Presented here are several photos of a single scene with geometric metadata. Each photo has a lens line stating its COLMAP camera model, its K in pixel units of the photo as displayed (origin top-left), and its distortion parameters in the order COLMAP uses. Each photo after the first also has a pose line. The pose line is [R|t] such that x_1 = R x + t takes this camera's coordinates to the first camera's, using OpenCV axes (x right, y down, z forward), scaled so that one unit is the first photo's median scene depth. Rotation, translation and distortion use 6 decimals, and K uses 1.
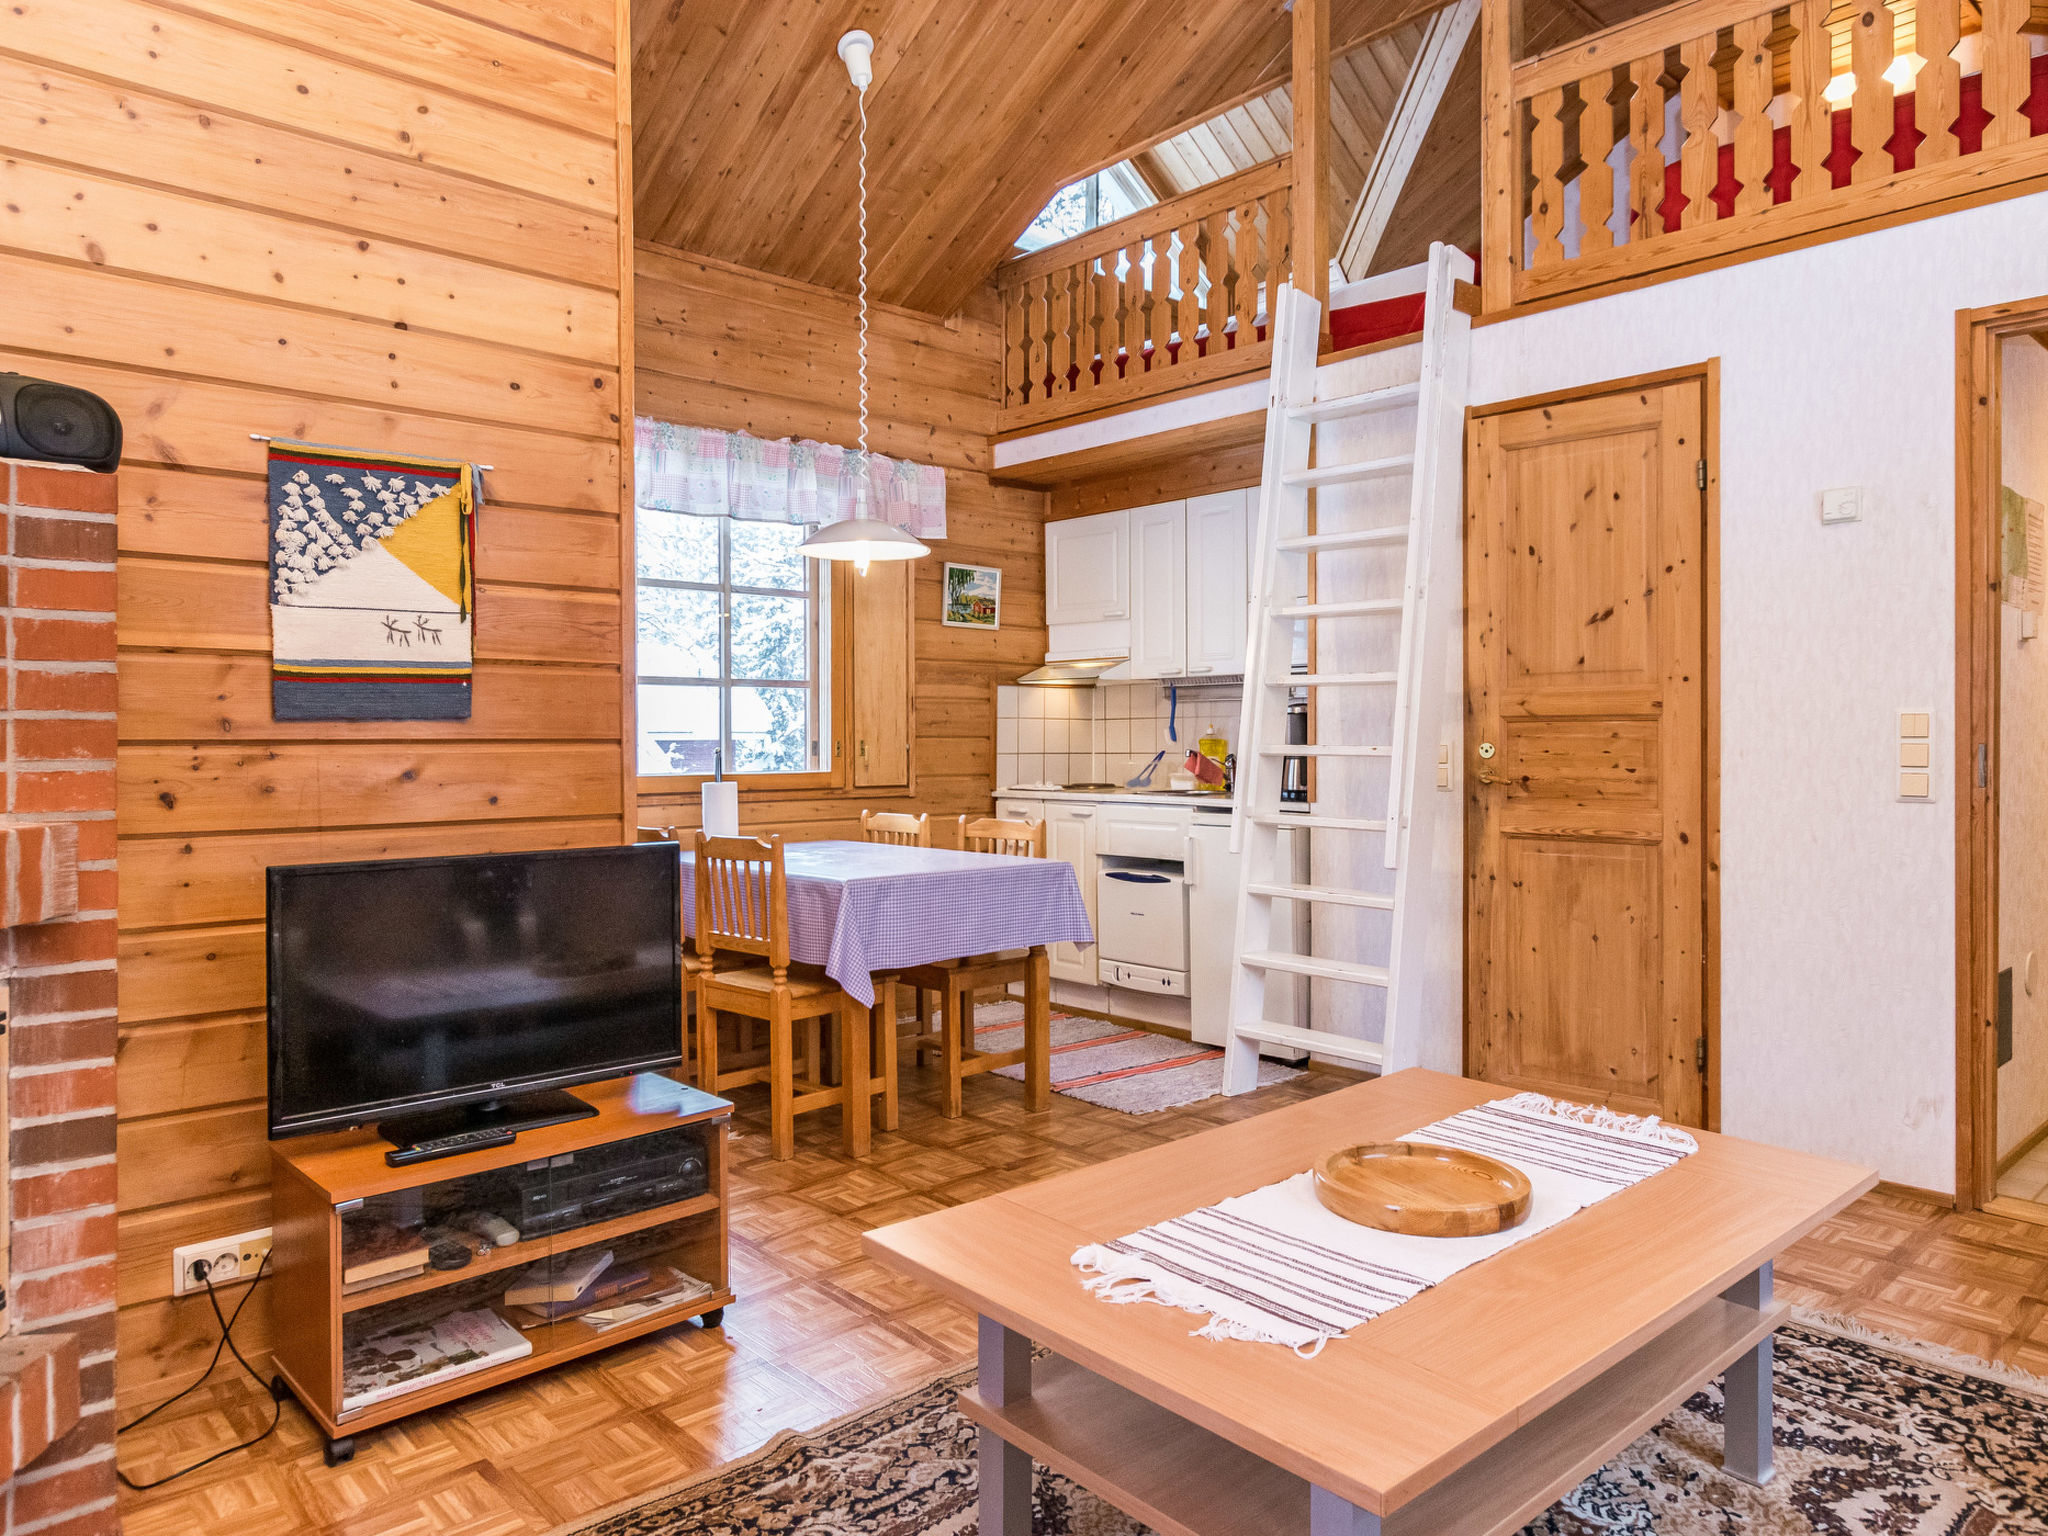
lens RADIAL K [[1330.5, 0, 1023.4], [0, 1330.5, 757.9], [0, 0, 1]] dist [0.002532, -0.007093]
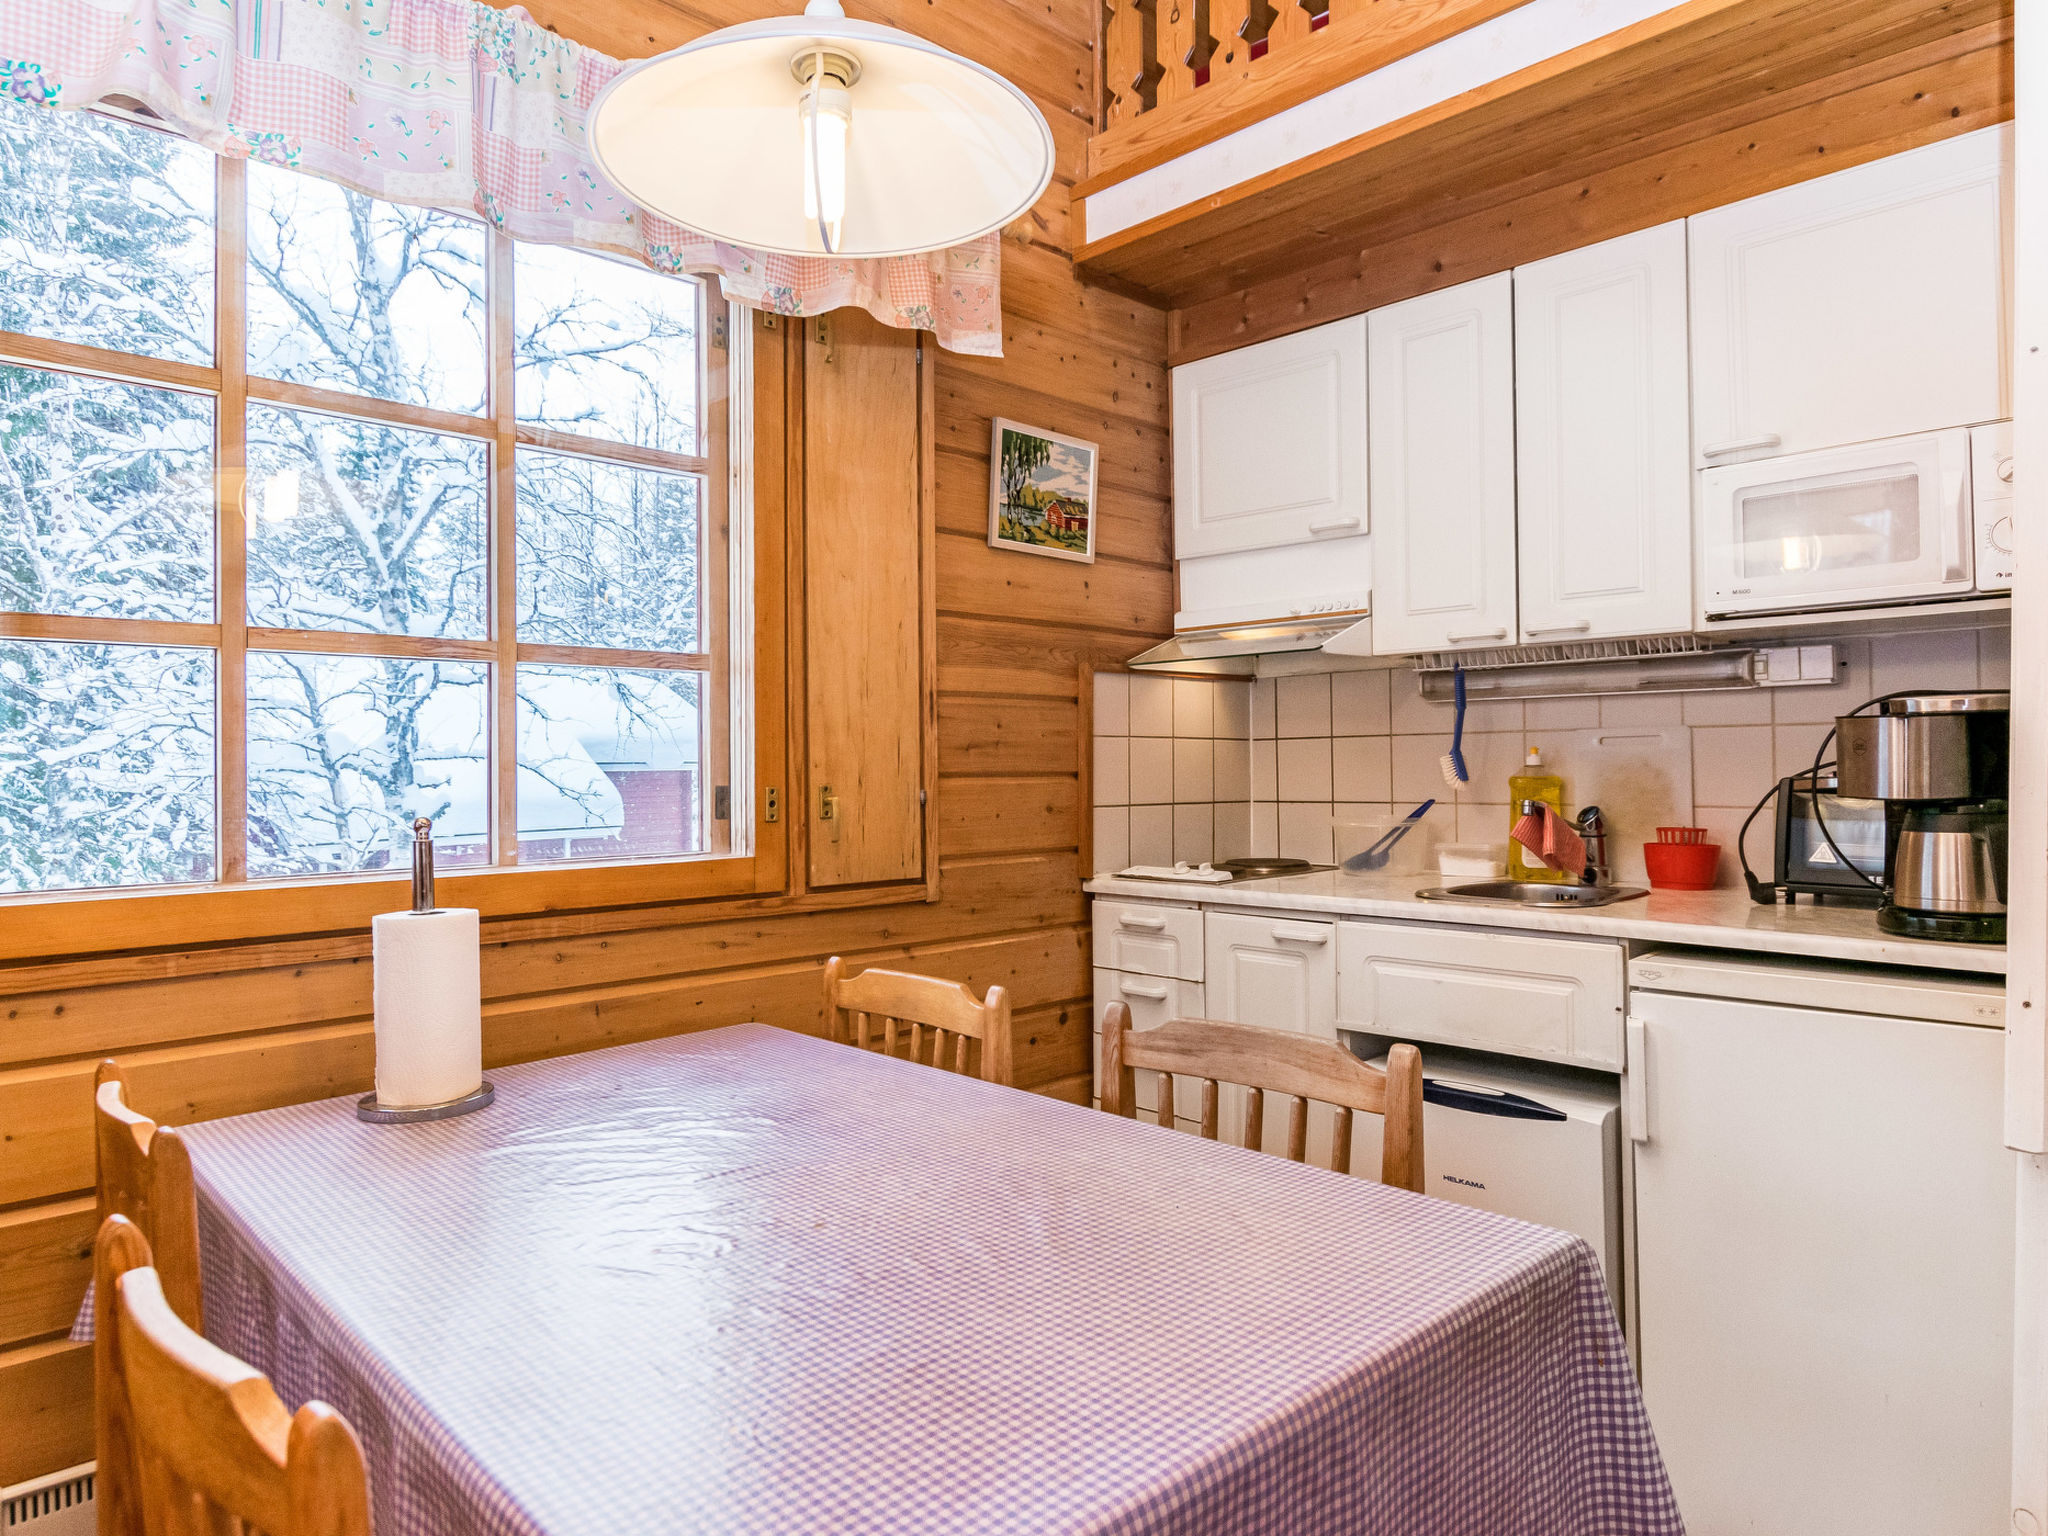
lens RADIAL K [[1287.3, 0, 1017.0], [0, 1287.3, 762.3], [0, 0, 1]] dist [0.011227, 0.000067]
pose [[0.999580, -0.005709, 0.028427, -0.063747], [0.006194, 0.999837, -0.016973, -0.012153], [-0.028325, 0.017142, 0.999452, 0.520798]]
